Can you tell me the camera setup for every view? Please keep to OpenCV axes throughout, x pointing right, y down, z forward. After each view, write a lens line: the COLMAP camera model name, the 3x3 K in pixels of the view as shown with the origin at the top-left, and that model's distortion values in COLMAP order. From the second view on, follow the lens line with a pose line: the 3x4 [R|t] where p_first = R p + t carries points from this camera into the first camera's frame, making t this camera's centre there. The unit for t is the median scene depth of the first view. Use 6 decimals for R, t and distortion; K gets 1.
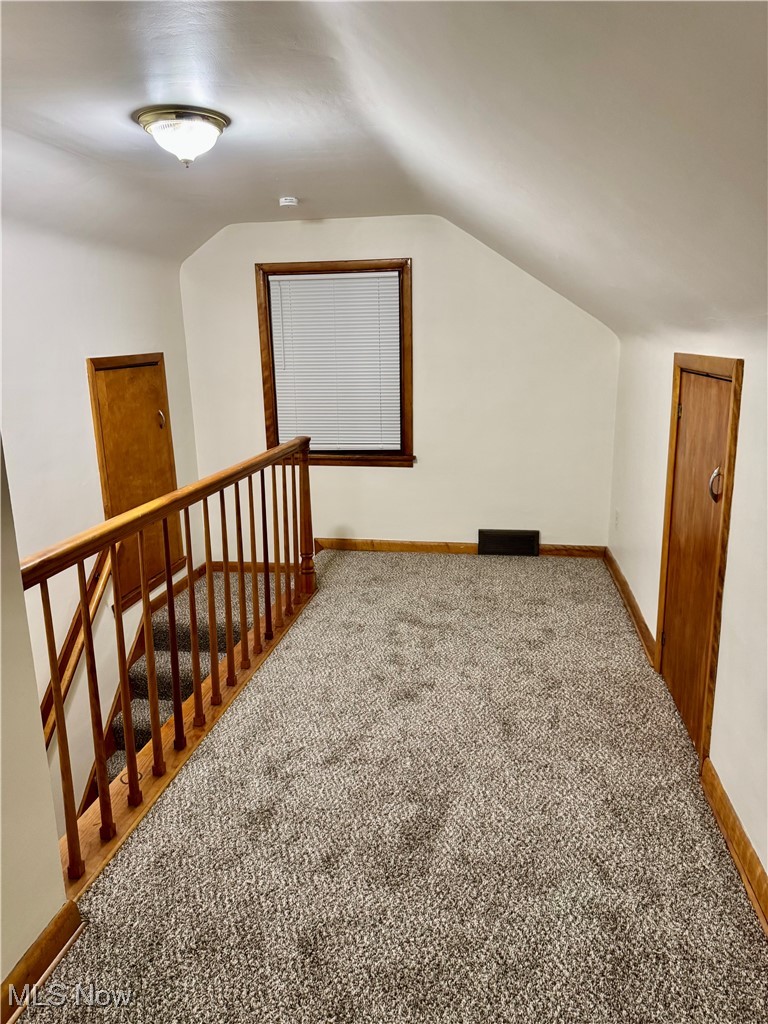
lens RADIAL K [[746.3, 0, 381.3], [0, 746.3, 516.1], [0, 0, 1]] dist [-0.005403, -0.013918]
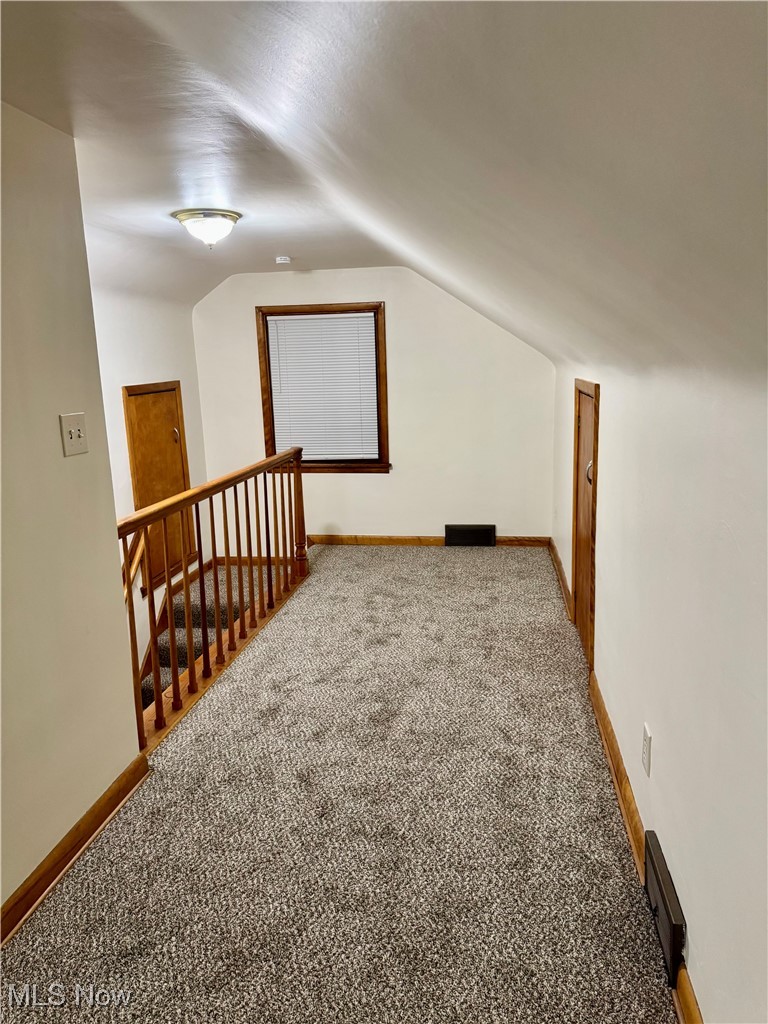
lens RADIAL K [[746.3, 0, 388.3], [0, 746.3, 506.3], [0, 0, 1]] dist [-0.005403, -0.013918]
pose [[0.999750, -0.013115, 0.018089, 0.029366], [0.013820, 0.999128, -0.039408, 0.053105], [-0.017556, 0.039648, 0.999059, -0.295659]]
